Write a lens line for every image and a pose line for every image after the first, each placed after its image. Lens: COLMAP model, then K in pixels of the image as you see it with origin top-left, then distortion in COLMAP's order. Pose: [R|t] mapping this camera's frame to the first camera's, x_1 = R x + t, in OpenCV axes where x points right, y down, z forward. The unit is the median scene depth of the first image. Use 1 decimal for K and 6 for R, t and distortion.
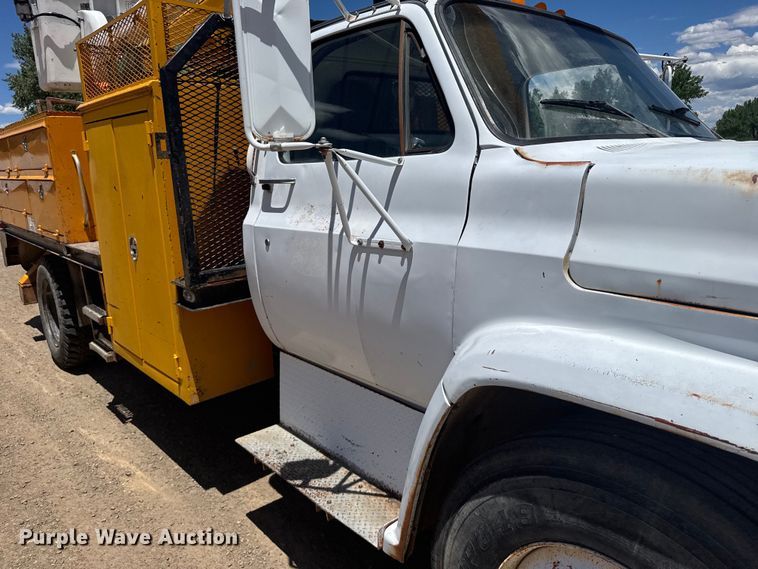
lens RADIAL K [[542.0, 0, 383.3], [0, 542.0, 275.6], [0, 0, 1]] dist [0.041419, -0.043964]
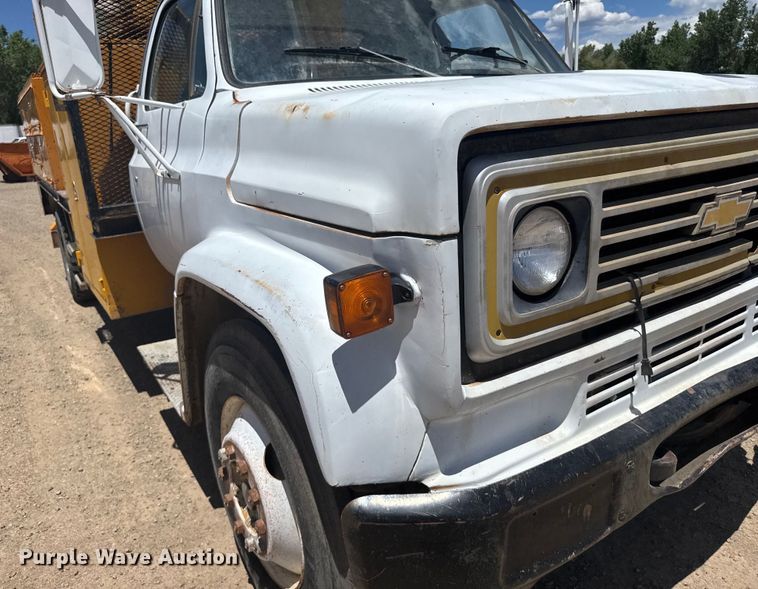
lens RADIAL K [[566.8, 0, 366.9], [0, 566.8, 290.4], [0, 0, 1]] dist [0.027656, -0.021927]
pose [[0.983961, 0.028032, -0.176167, 0.424103], [-0.011756, 0.995618, 0.092767, 0.048432], [0.177995, -0.089208, 0.979979, -0.134561]]
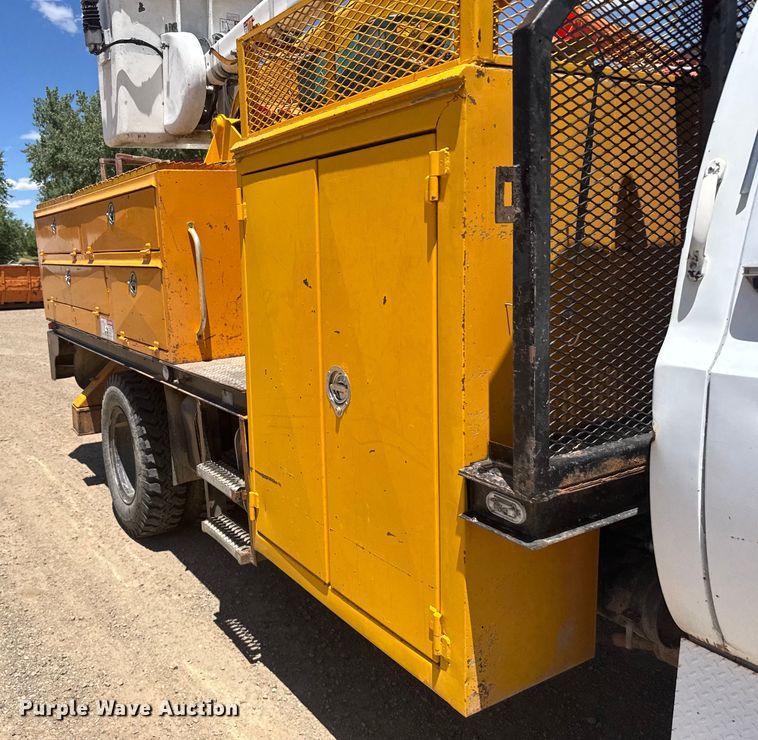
lens RADIAL K [[701.5, 0, 269.8], [0, 701.5, 349.7], [0, 0, 1]] dist [0.040769, 0.000000]
pose [[0.968360, 0.025886, -0.248213, -0.374301], [-0.038171, 0.998266, -0.044810, -0.060089], [0.246623, 0.052867, 0.967669, 0.312461]]
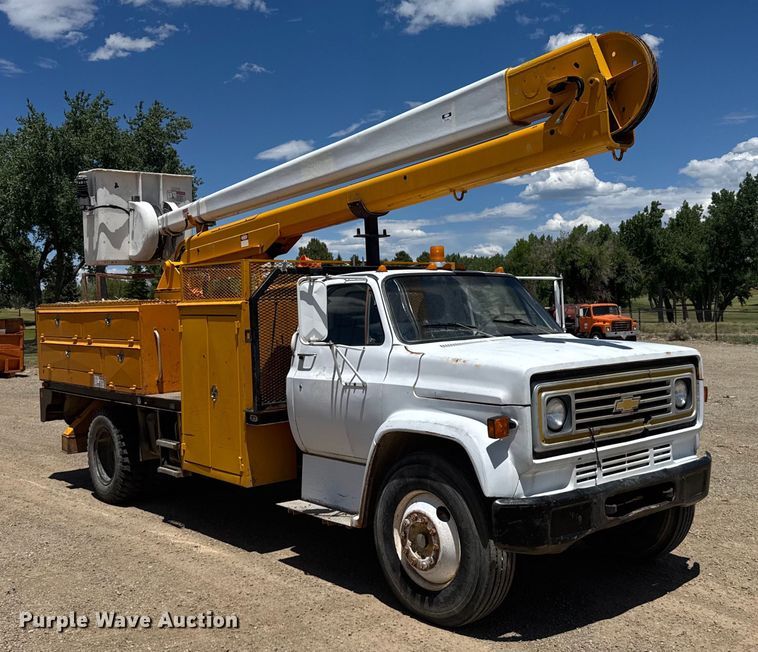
lens RADIAL K [[850.9, 0, 390.9], [0, 850.9, 317.8], [0, 0, 1]] dist [0.136966, 0.000000]
pose [[0.998838, 0.004086, -0.048013, 0.201456], [-0.012918, 0.982634, -0.185106, 0.206998], [0.046423, 0.185511, 0.981545, -1.618908]]
